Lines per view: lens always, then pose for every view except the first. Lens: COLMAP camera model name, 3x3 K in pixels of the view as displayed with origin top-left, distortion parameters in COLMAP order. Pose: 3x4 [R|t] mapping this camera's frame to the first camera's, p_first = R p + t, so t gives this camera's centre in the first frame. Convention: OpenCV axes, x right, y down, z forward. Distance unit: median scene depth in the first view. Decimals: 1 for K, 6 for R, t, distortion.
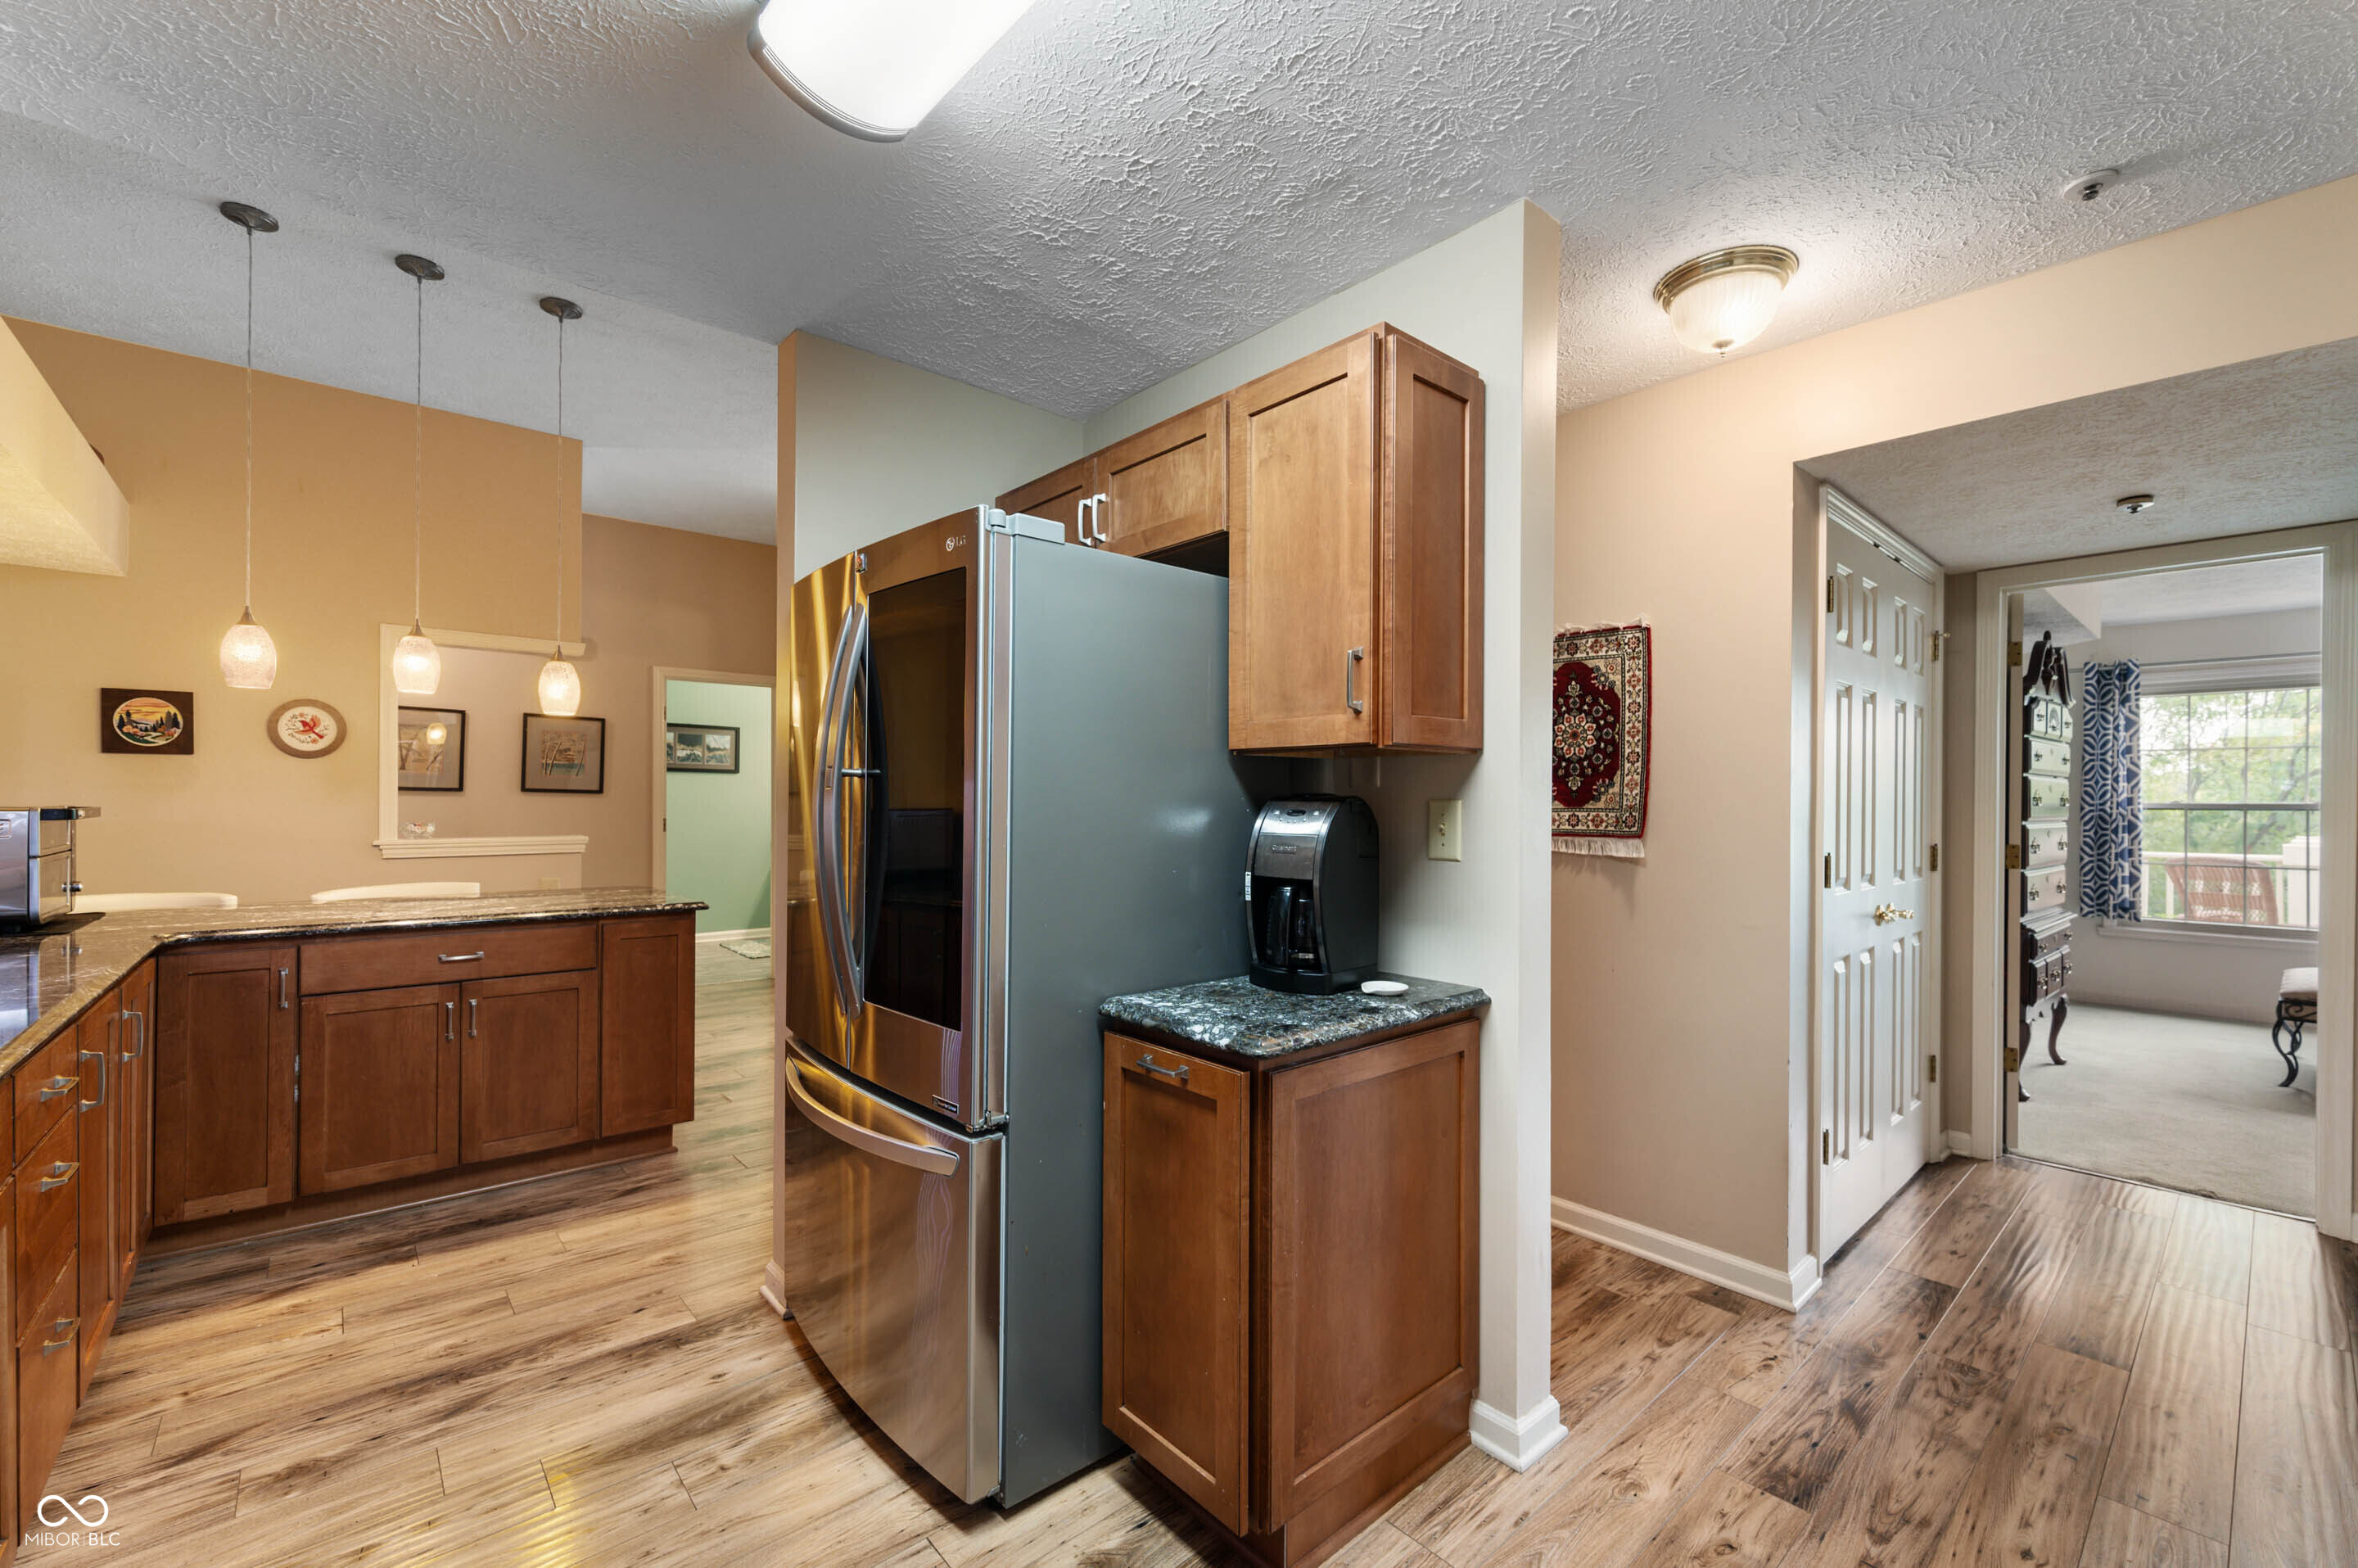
lens RADIAL K [[977.5, 0, 1179.8], [0, 977.5, 800.6], [0, 0, 1]] dist [0.000234, 0.000076]
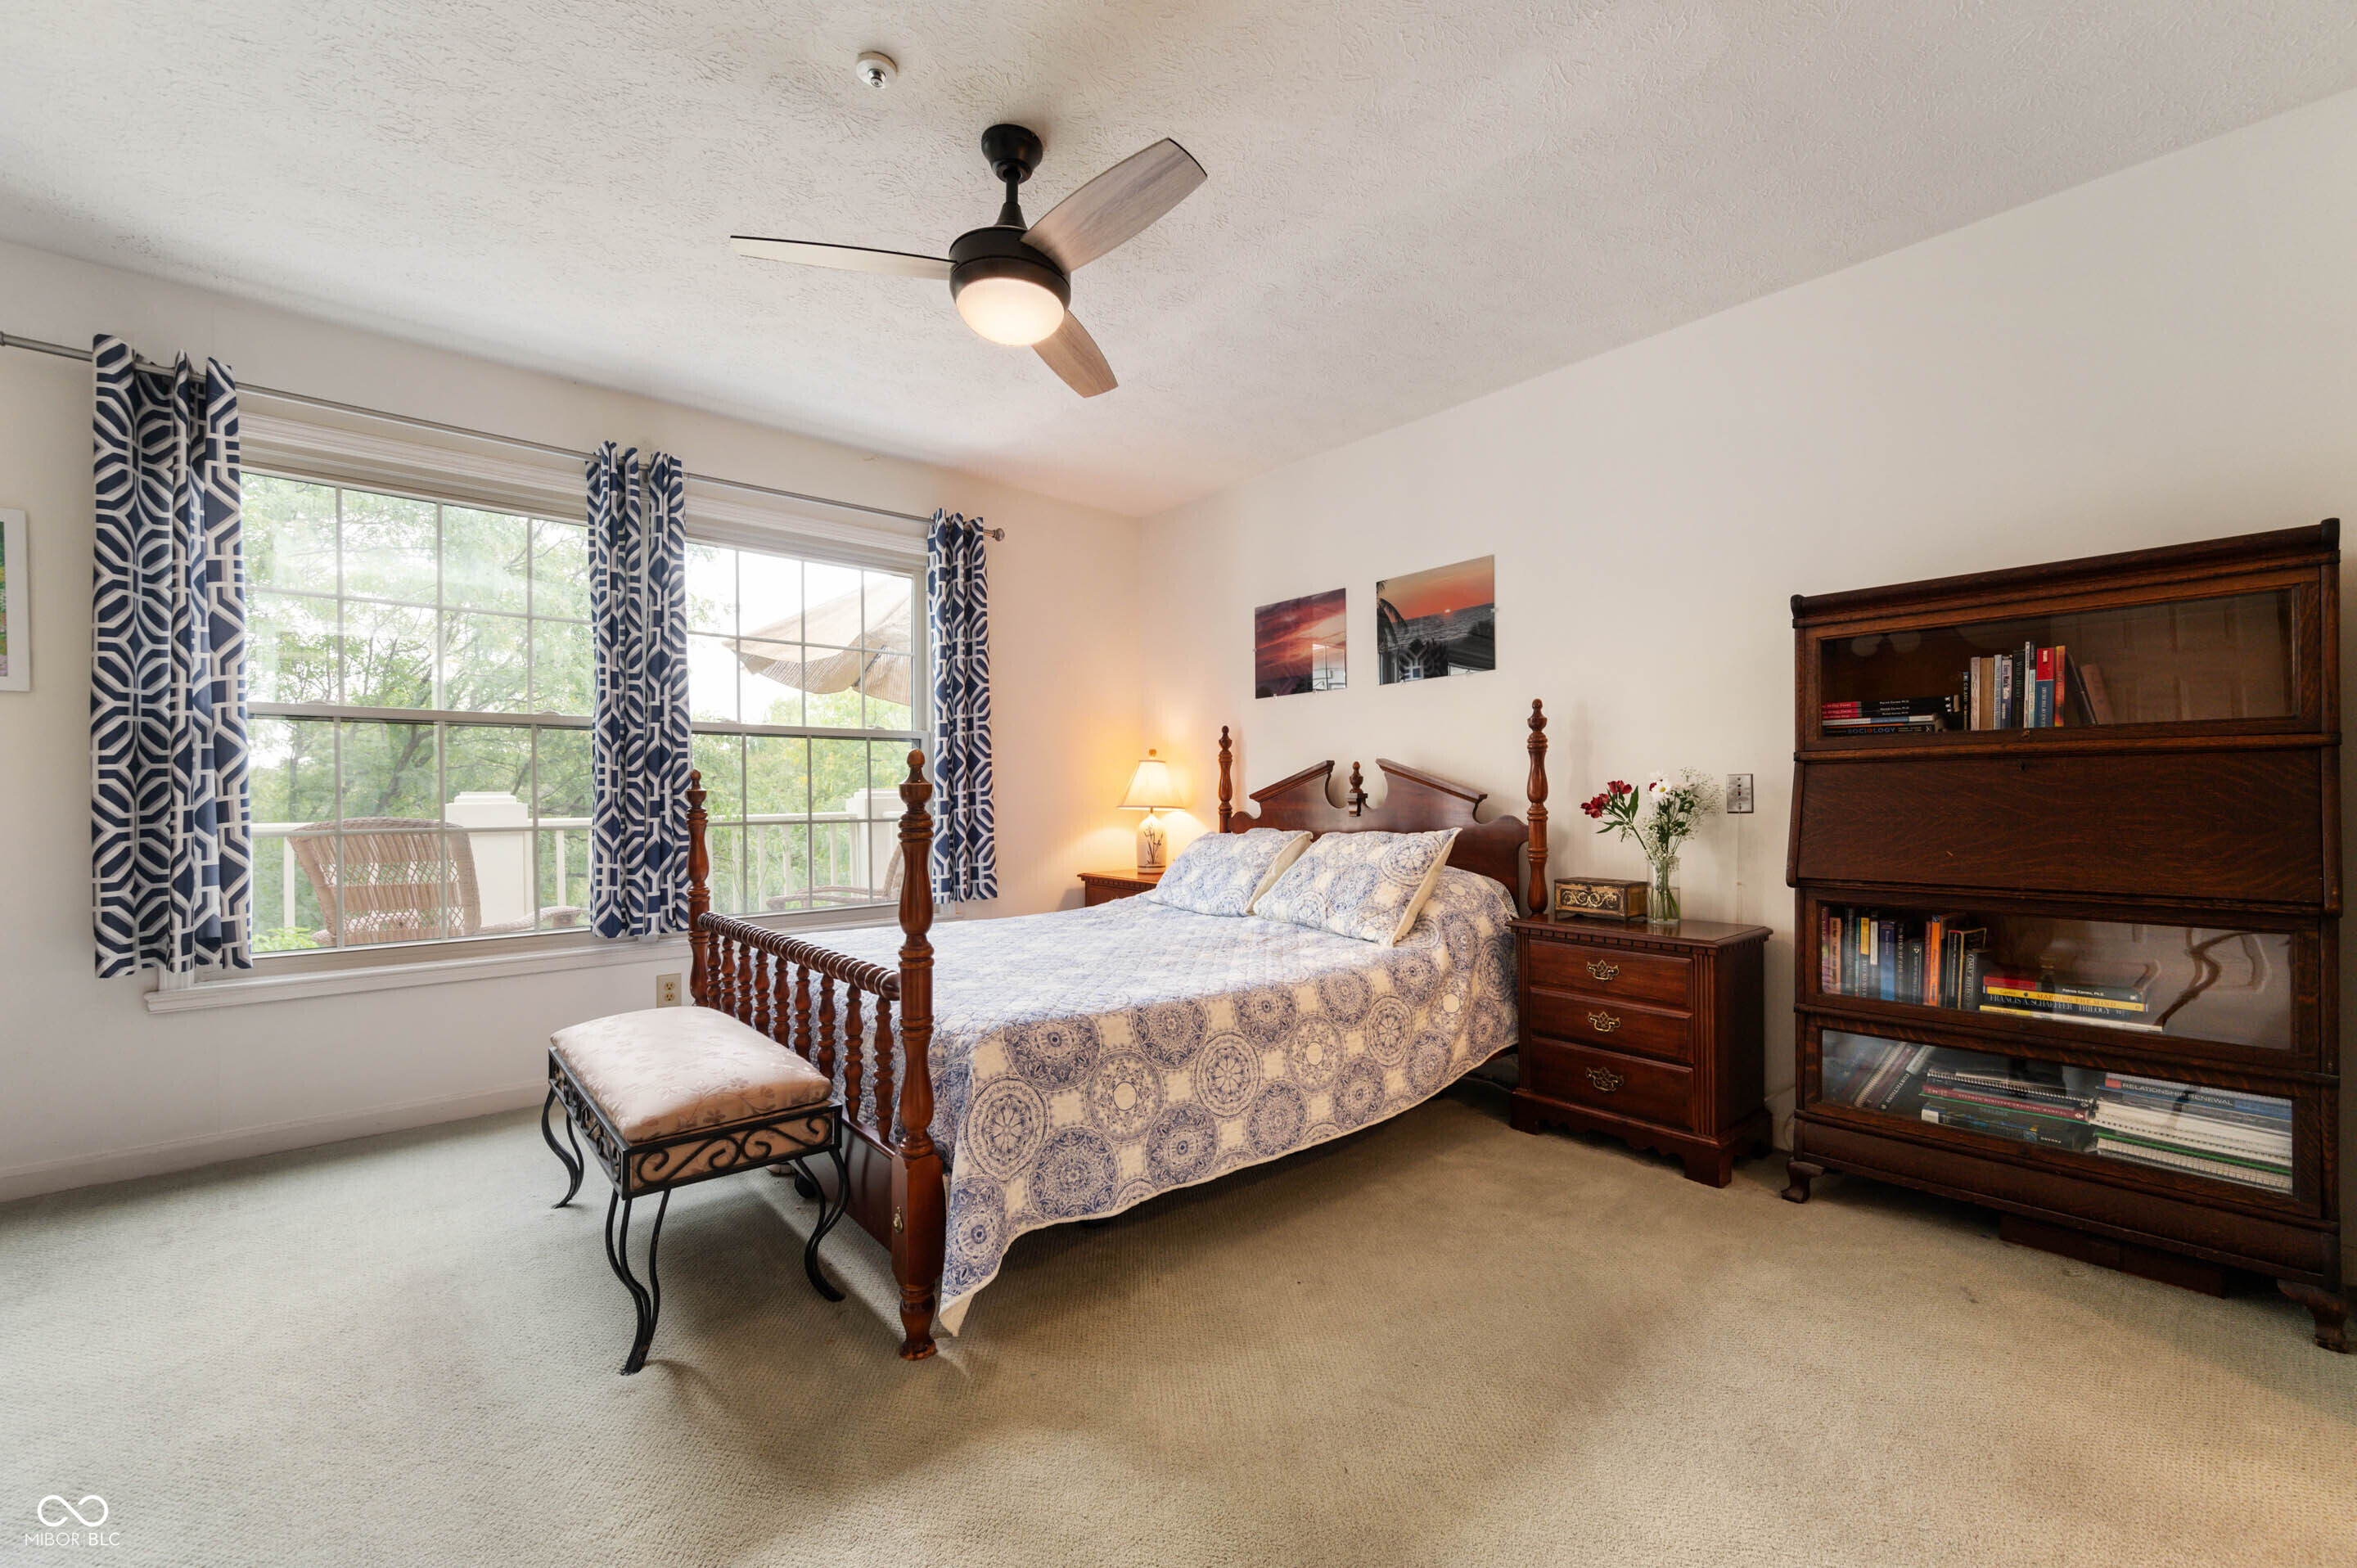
lens RADIAL K [[940.4, 0, 1184.7], [0, 940.4, 793.2], [0, 0, 1]] dist [-0.001301, -0.000331]
pose [[-0.003284, -0.010442, 0.999940, 0.554523], [0.007293, 0.999919, 0.010465, 0.043992], [-0.999968, 0.007327, -0.003208, 0.574230]]
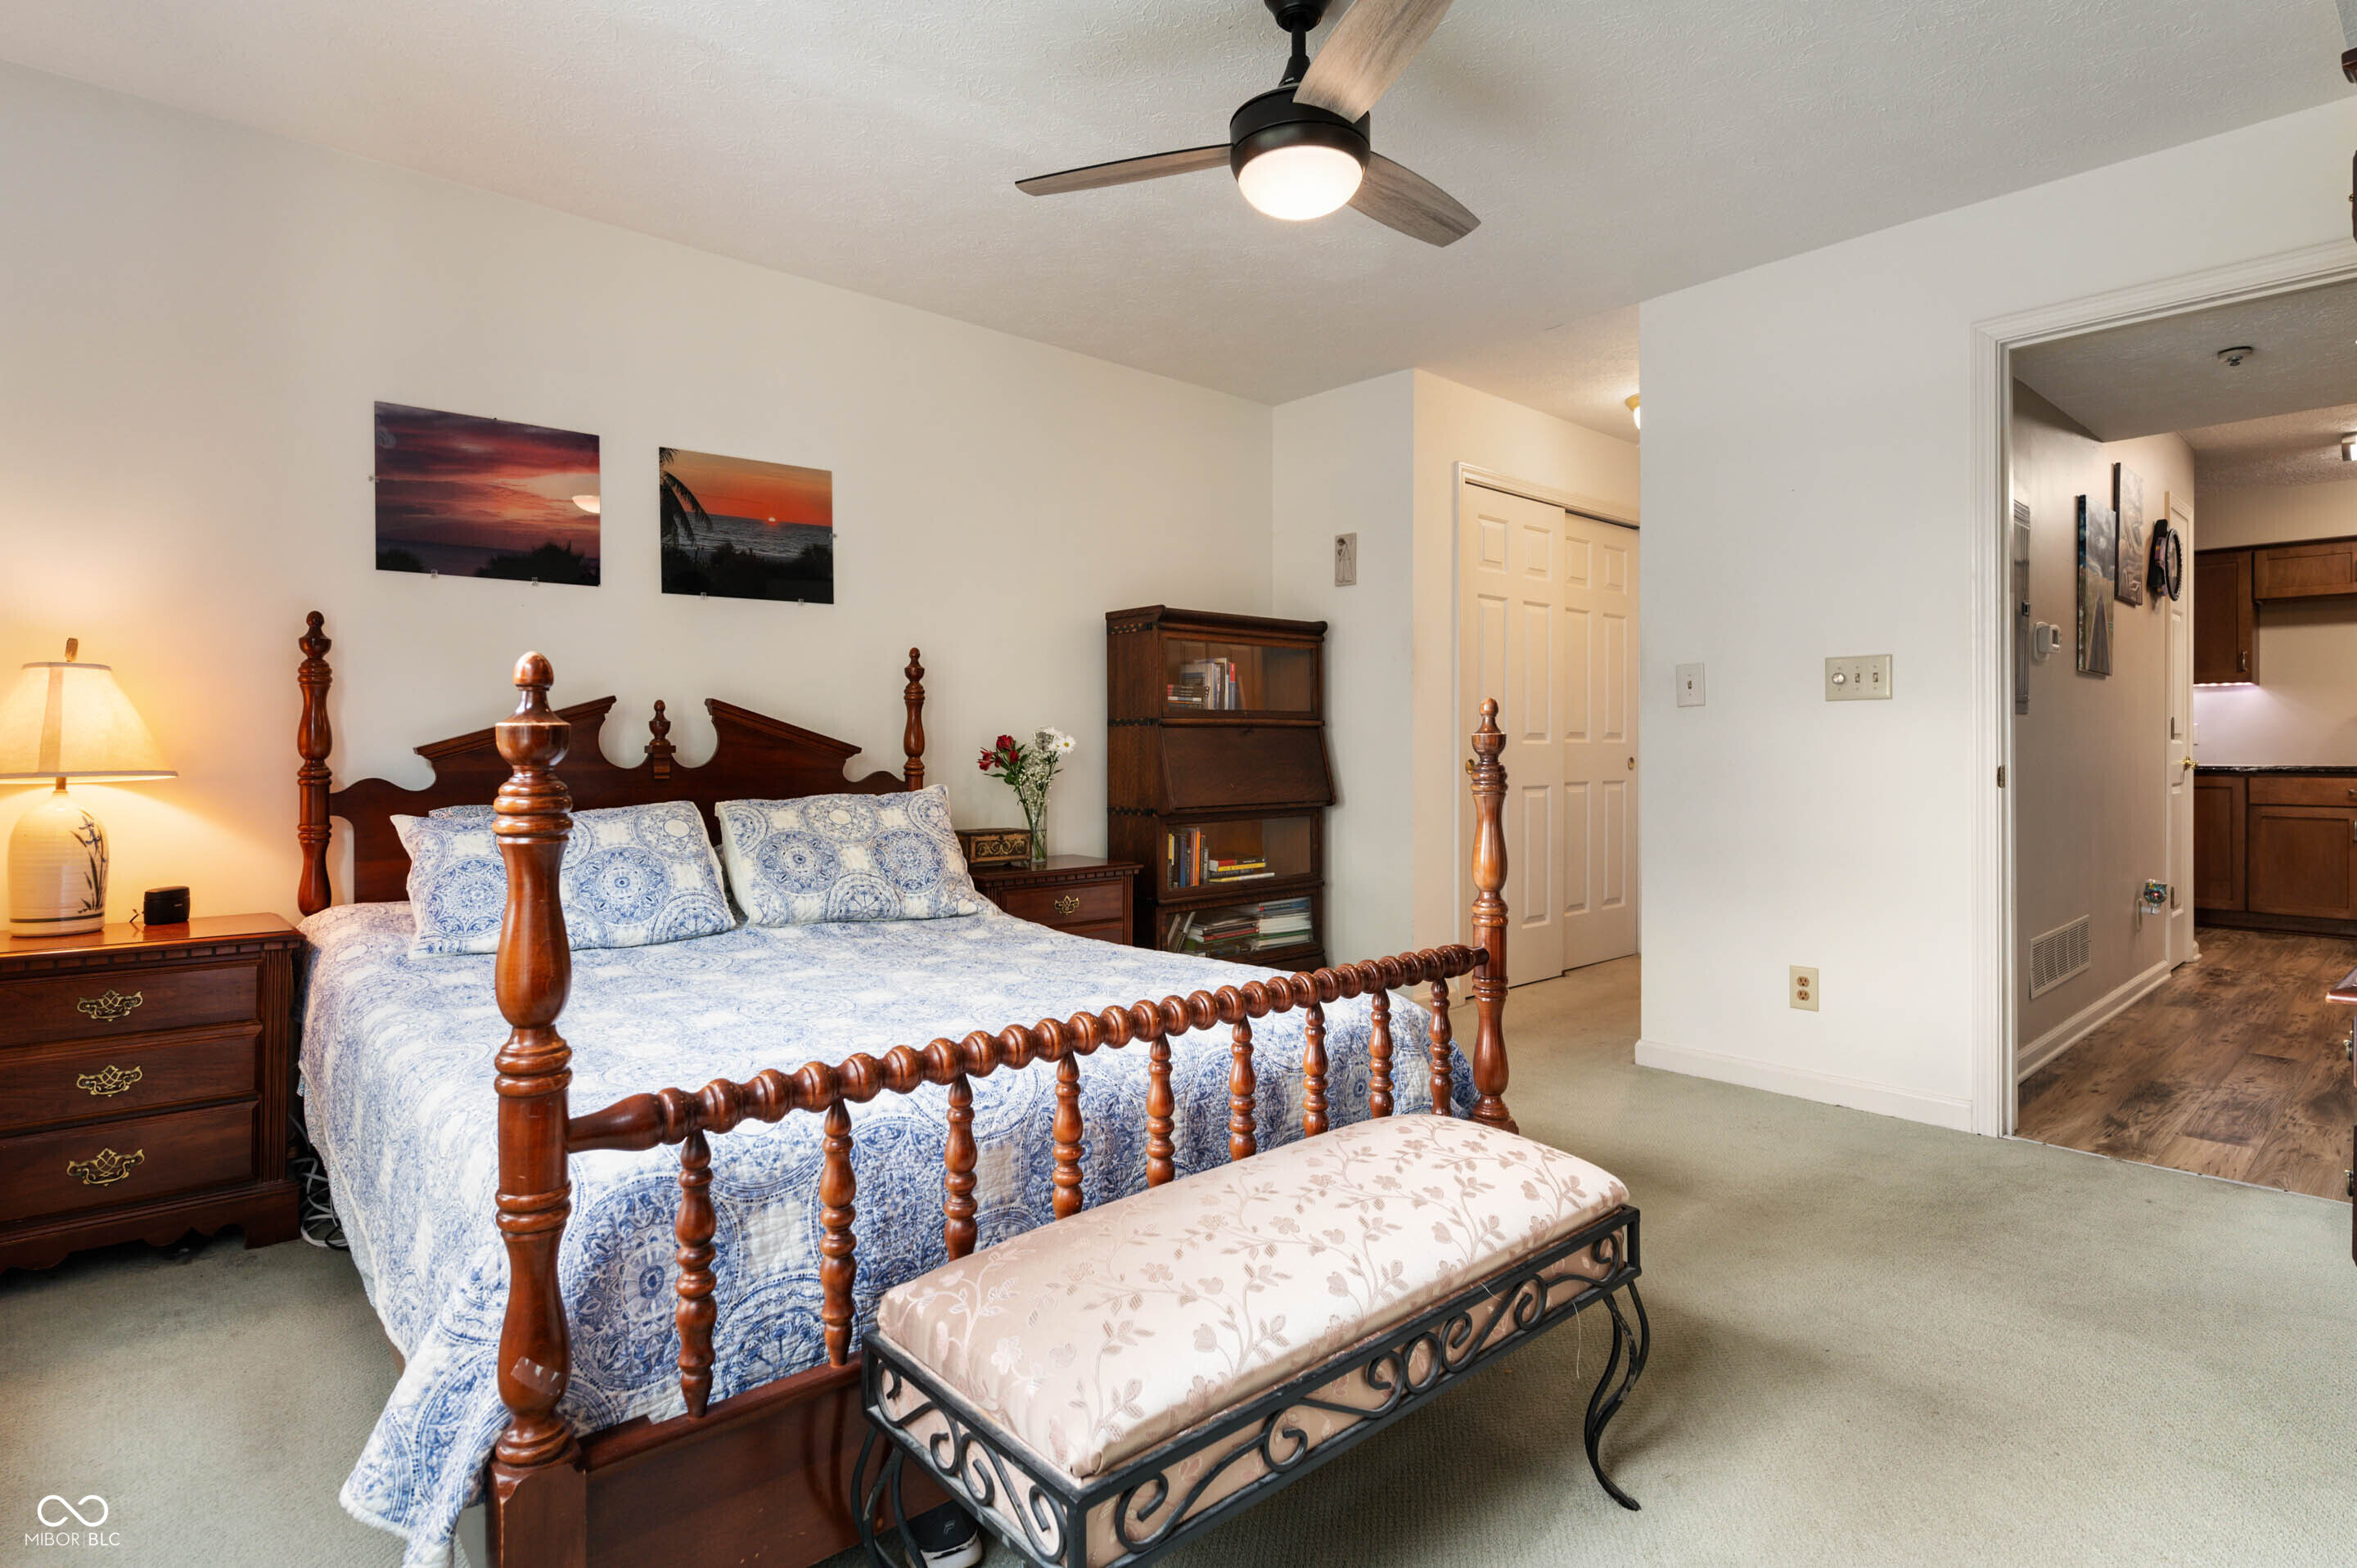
lens RADIAL K [[1198.6, 0, 1182.0], [0, 1198.6, 754.2], [0, 0, 1]] dist [0.000747, -0.000058]
pose [[-0.999956, -0.004950, -0.007973, 0.921046], [-0.004953, 0.999988, 0.000282, 0.053309], [0.007971, 0.000321, -0.999968, 0.986107]]
